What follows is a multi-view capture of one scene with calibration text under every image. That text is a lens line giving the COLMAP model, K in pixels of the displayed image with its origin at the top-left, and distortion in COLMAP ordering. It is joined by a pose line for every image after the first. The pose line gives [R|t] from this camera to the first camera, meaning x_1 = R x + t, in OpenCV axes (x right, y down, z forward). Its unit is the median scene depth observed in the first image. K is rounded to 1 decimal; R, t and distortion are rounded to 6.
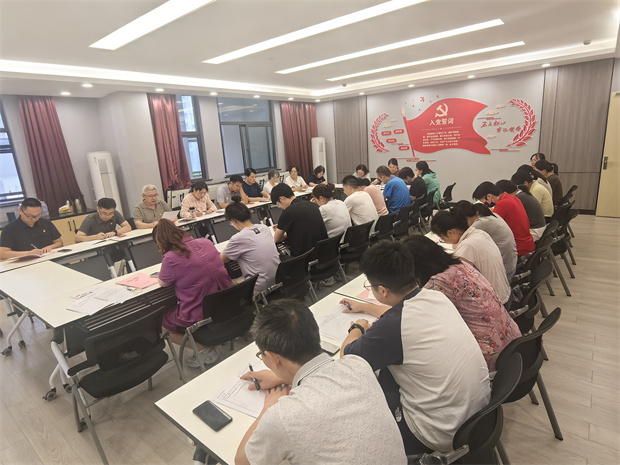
lens RADIAL K [[376.0, 0, 310.0], [0, 376.0, 232.5], [0, 0, 1]] dist [0.001963, -0.000550]
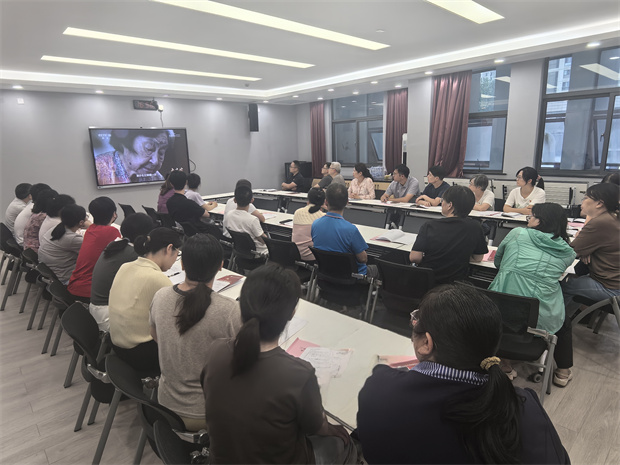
lens RADIAL K [[386.5, 0, 310.0], [0, 386.5, 232.5], [0, 0, 1]] dist [-0.002881, 0.000125]
pose [[-0.159345, 0.306668, -0.938384, 0.706914], [-0.178304, 0.925957, 0.332884, -0.270851], [0.970988, 0.220361, -0.092866, 0.873765]]
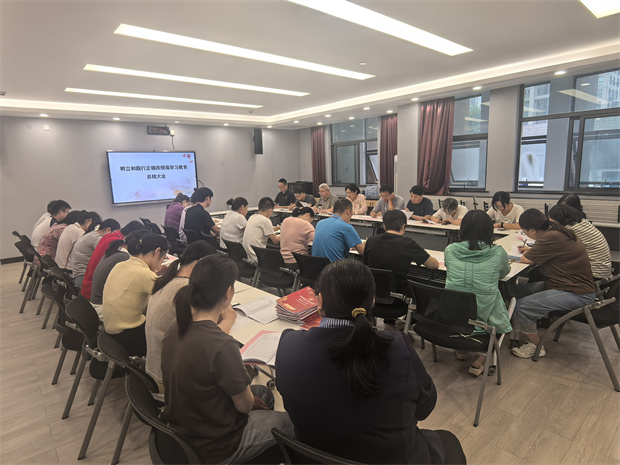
lens RADIAL K [[376.0, 0, 310.0], [0, 376.0, 232.5], [0, 0, 1]] dist [0.001963, -0.000550]
pose [[-0.188911, 0.257170, -0.947722, 0.748605], [-0.170514, 0.941848, 0.289565, -0.279011], [0.967077, 0.216302, -0.134074, 0.925667]]
